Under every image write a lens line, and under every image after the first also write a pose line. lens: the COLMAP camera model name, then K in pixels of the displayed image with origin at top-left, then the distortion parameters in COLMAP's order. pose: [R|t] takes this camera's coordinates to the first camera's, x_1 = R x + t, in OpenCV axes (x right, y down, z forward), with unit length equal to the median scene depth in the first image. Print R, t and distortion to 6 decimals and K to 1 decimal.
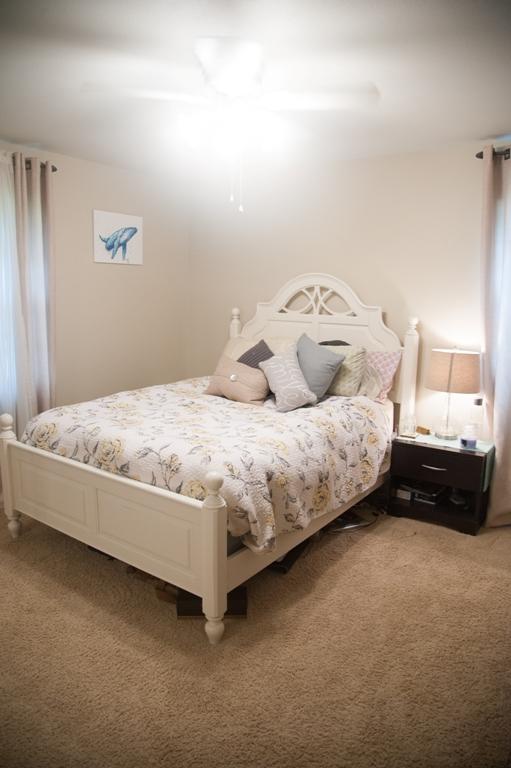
lens RADIAL K [[525.8, 0, 249.2], [0, 525.8, 384.9], [0, 0, 1]] dist [-0.116570, 0.065378]
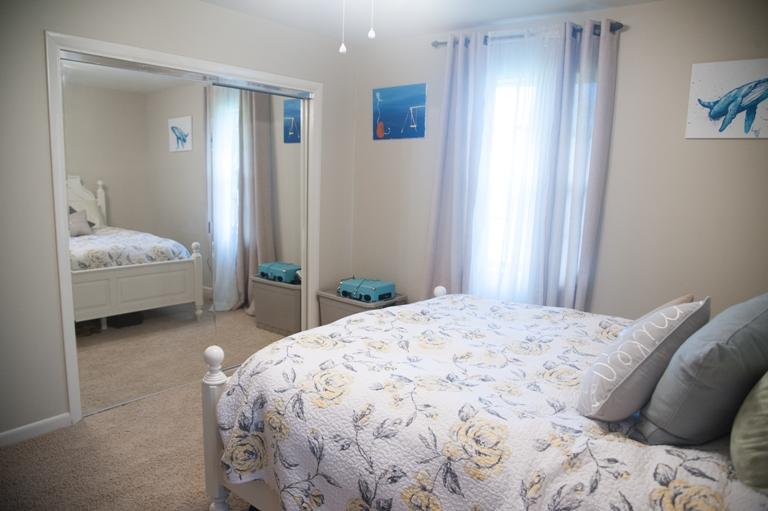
lens RADIAL K [[525.8, 0, 386.3], [0, 525.8, 254.1], [0, 0, 1]] dist [-0.116570, 0.065378]
pose [[-0.031922, 0.138130, -0.989900, 0.522824], [-0.203321, 0.968798, 0.141742, -0.123223], [0.978592, 0.205792, -0.002841, 0.789742]]
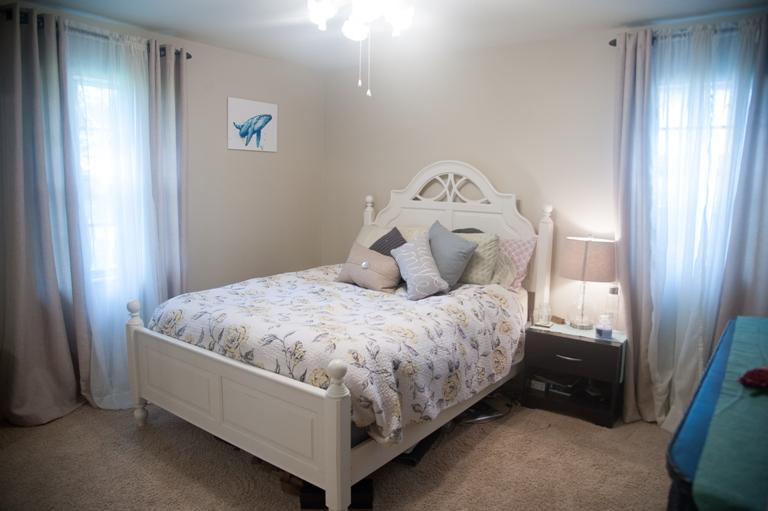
lens RADIAL K [[525.8, 0, 386.3], [0, 525.8, 254.1], [0, 0, 1]] dist [-0.116570, 0.065378]
pose [[0.999955, 0.005299, -0.007893, 0.019072], [-0.005610, 0.999188, -0.039895, 0.005041], [0.007675, 0.039938, 0.999173, 0.013859]]
